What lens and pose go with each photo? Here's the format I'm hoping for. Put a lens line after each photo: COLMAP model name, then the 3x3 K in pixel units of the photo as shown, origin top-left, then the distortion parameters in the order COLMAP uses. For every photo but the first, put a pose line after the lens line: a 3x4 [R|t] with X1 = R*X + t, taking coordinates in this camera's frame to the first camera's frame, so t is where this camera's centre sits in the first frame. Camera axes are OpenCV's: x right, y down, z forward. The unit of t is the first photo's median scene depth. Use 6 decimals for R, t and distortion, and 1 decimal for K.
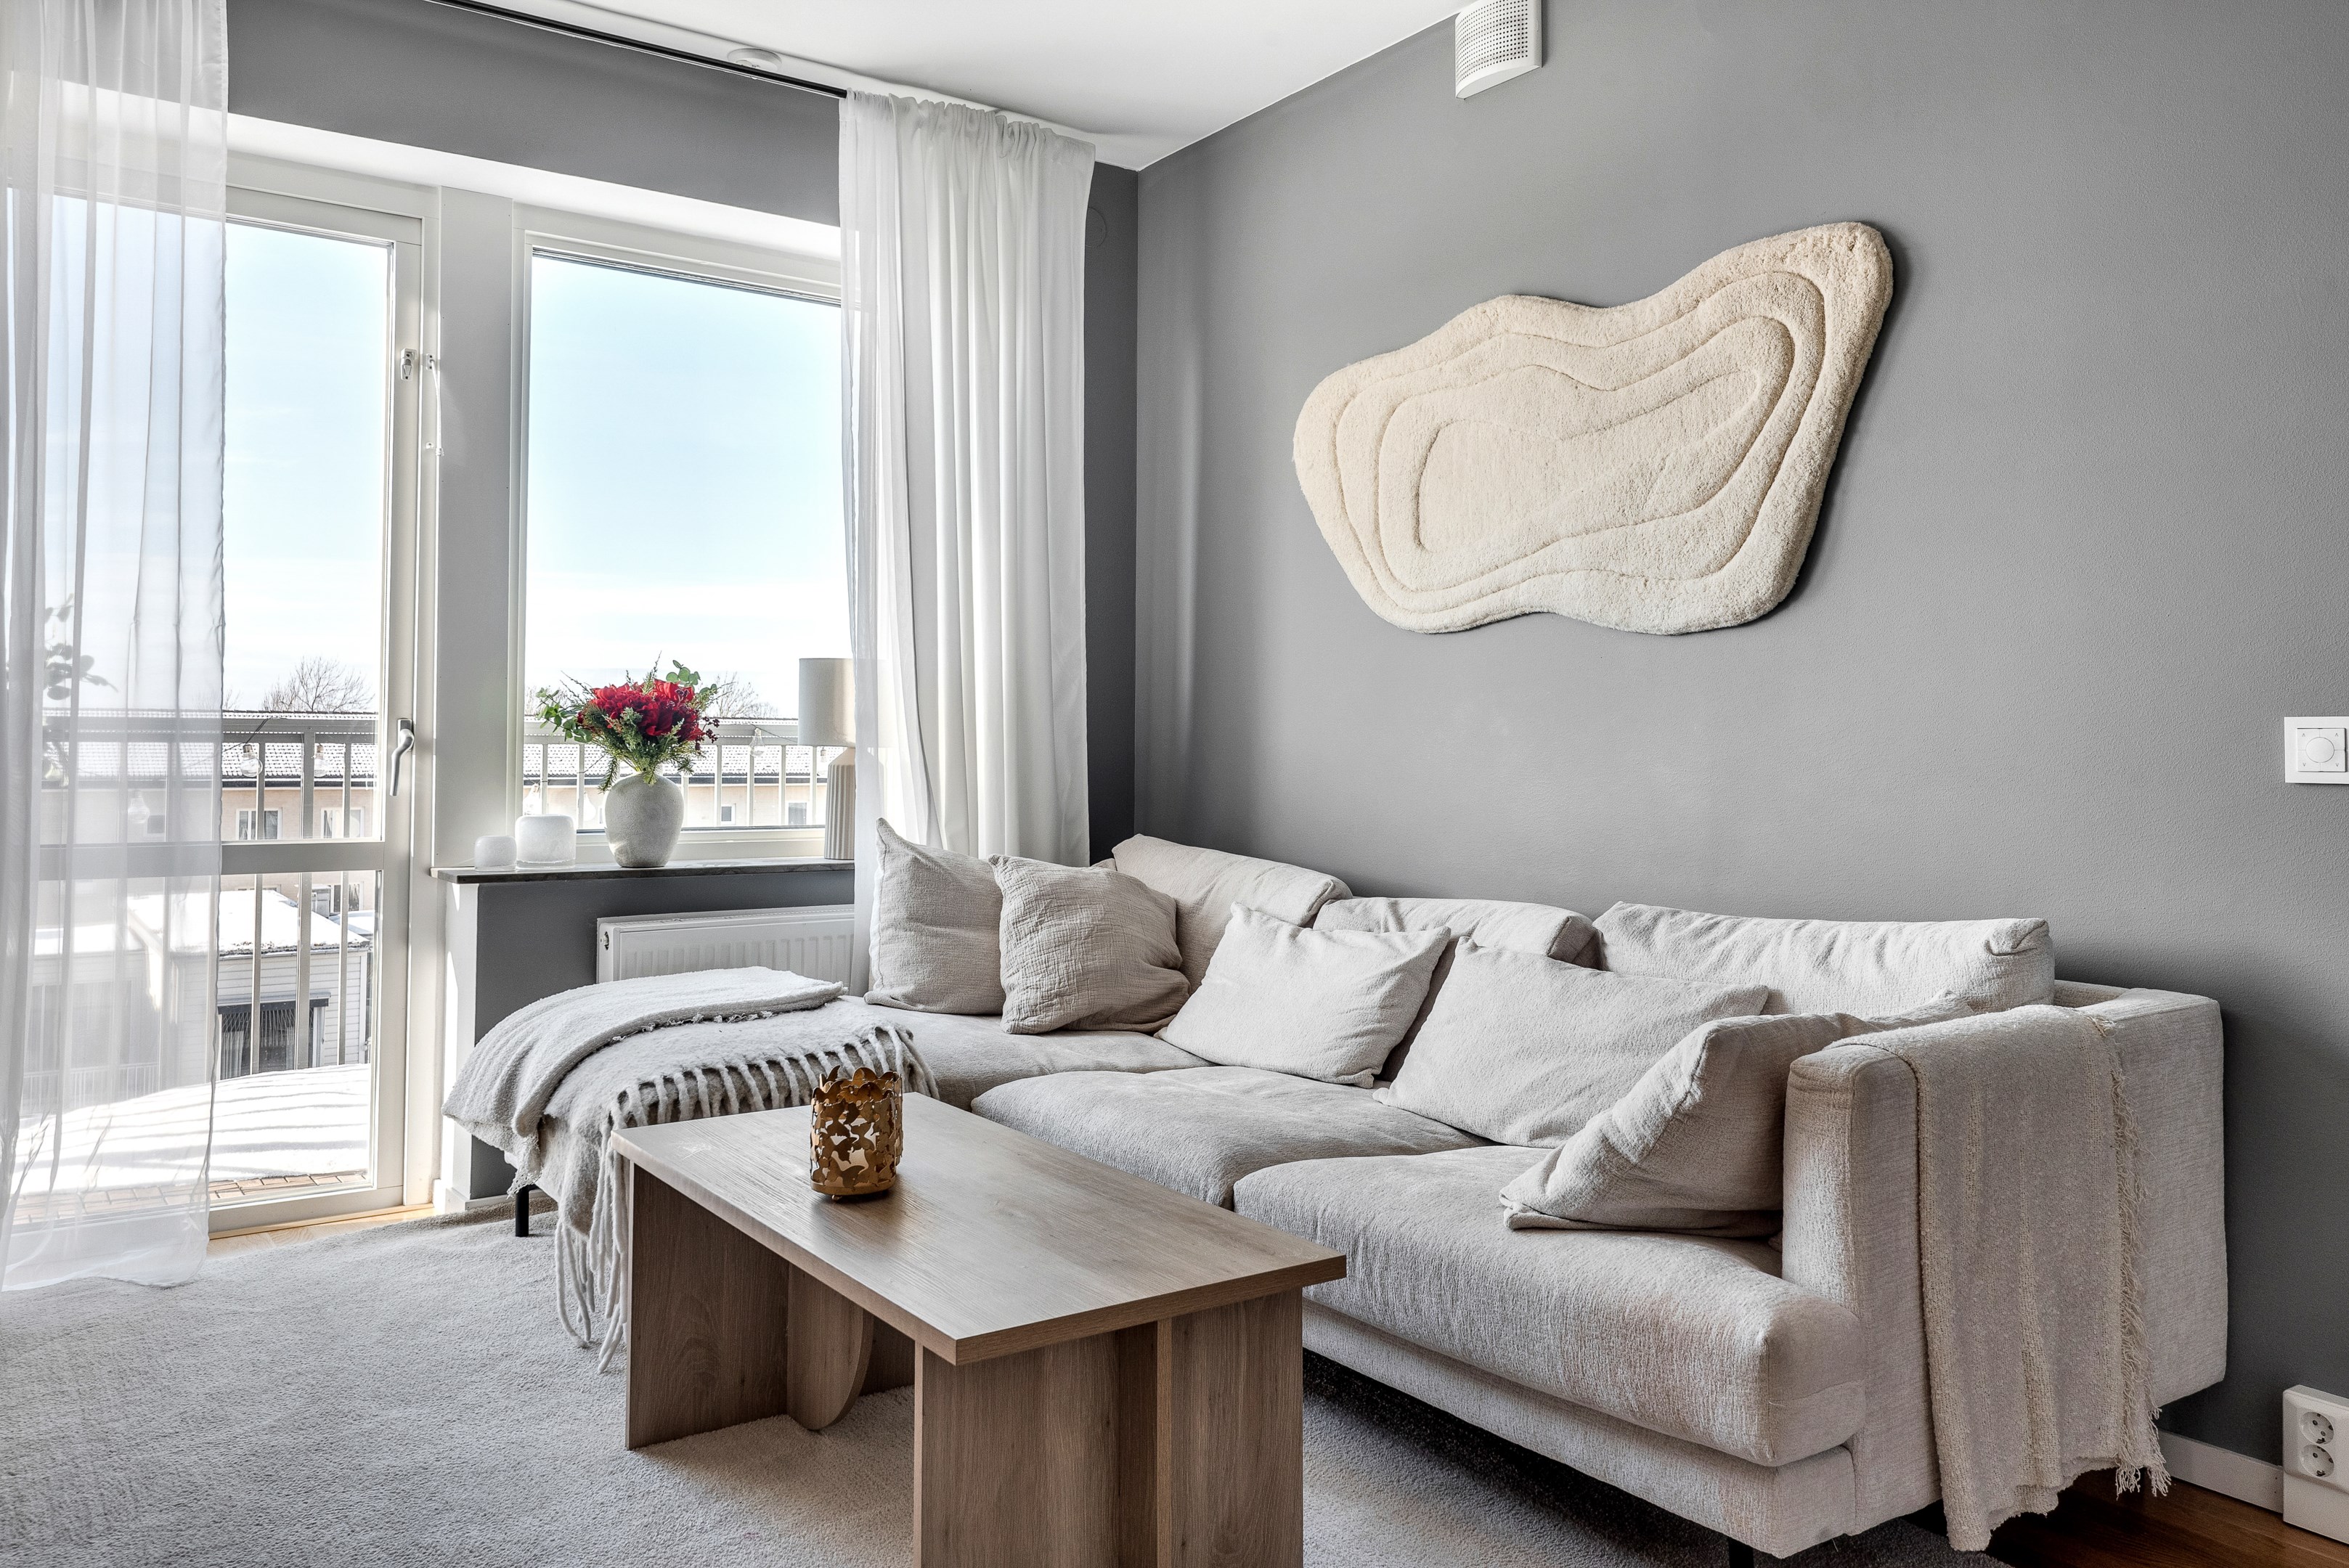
lens RADIAL K [[1758.1, 0, 1193.0], [0, 1758.1, 697.8], [0, 0, 1]] dist [0.028634, -0.016905]
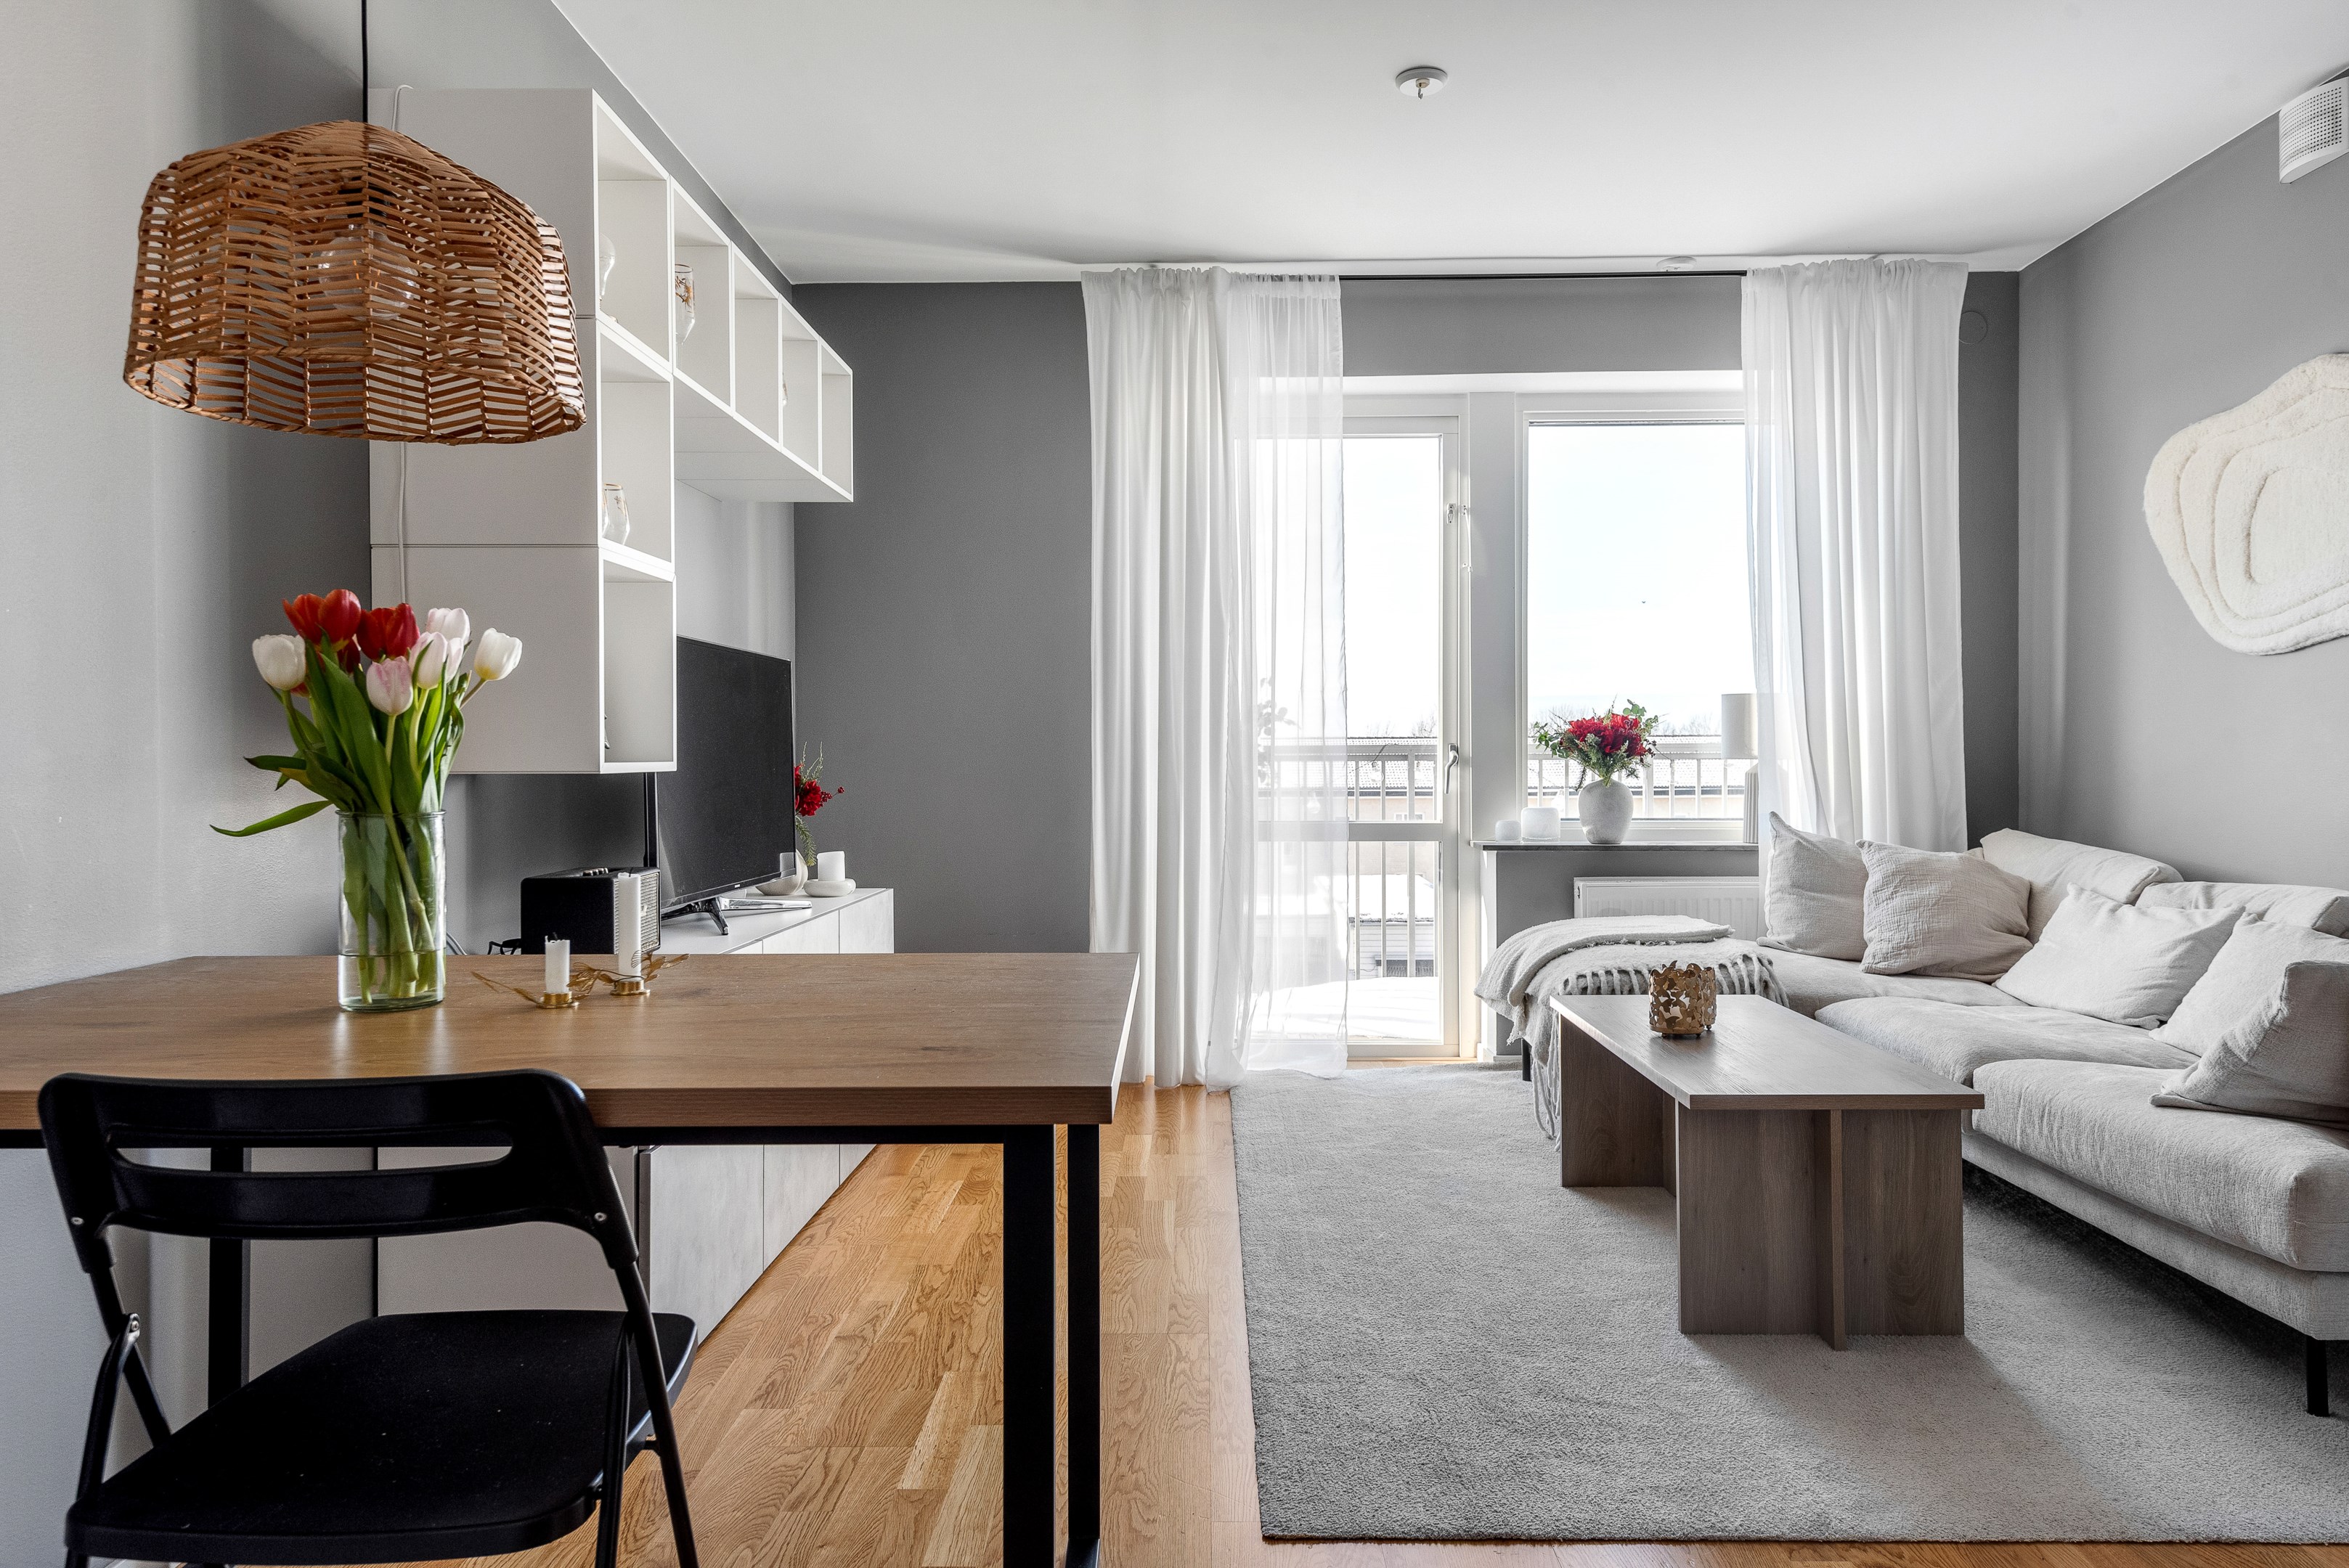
lens RADIAL K [[1758.1, 0, 1174.5], [0, 1758.1, 776.4], [0, 0, 1]] dist [0.028634, -0.016905]
pose [[0.806727, -0.004706, -0.590906, 0.265213], [0.025726, 0.999300, 0.027164, -0.007964], [0.590365, -0.037115, 0.806283, -0.382977]]
